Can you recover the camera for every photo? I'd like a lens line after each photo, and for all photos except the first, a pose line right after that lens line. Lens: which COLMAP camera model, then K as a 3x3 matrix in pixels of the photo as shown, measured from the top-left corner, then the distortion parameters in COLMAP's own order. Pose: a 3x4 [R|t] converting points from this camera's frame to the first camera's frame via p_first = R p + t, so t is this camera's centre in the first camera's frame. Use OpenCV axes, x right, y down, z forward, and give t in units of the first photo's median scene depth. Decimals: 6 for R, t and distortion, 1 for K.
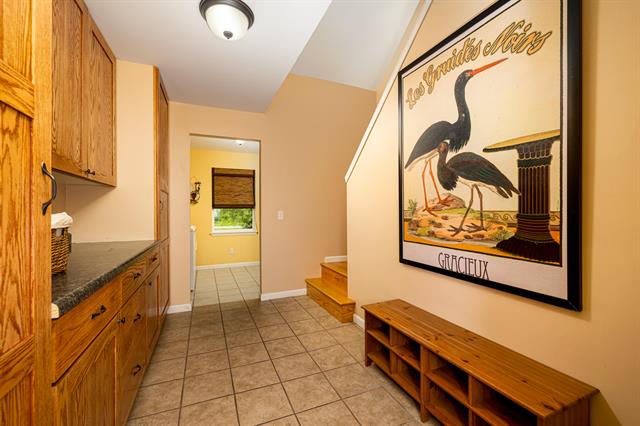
lens RADIAL K [[273.9, 0, 323.7], [0, 273.9, 210.4], [0, 0, 1]] dist [0.002041, -0.001365]
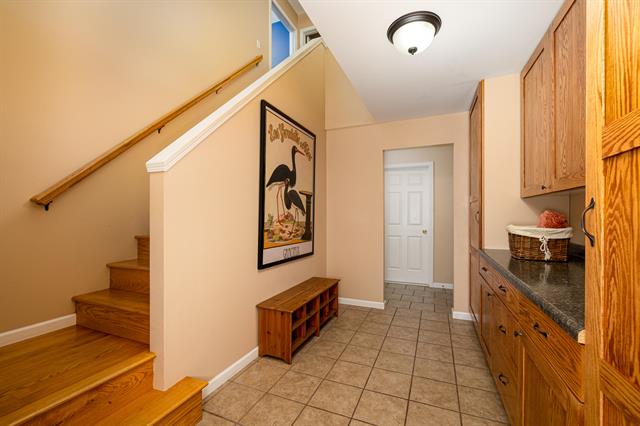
lens RADIAL K [[273.9, 0, 317.9], [0, 273.9, 215.6], [0, 0, 1]] dist [0.002041, -0.001365]
pose [[-0.684574, 0.004423, 0.728930, -0.767949], [0.000558, 0.999984, -0.005543, -0.025096], [-0.728943, -0.003388, -0.684566, 1.771555]]
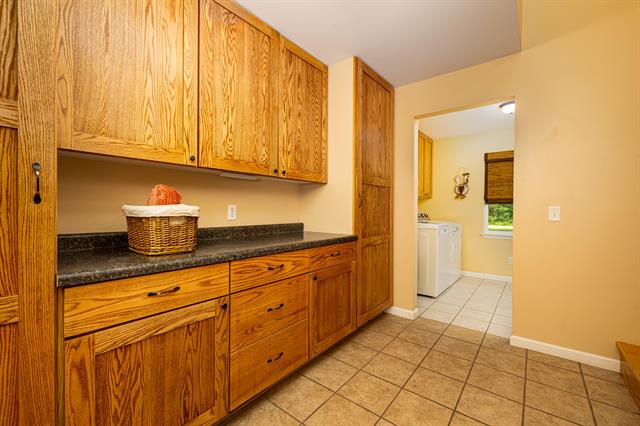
lens RADIAL K [[273.9, 0, 319.7], [0, 273.9, 210.7], [0, 0, 1]] dist [0.002041, -0.001365]
pose [[0.459016, 0.012264, -0.888343, 0.235453], [-0.003045, 0.999921, 0.012231, 0.012759], [0.888423, -0.002909, 0.459017, 0.525156]]
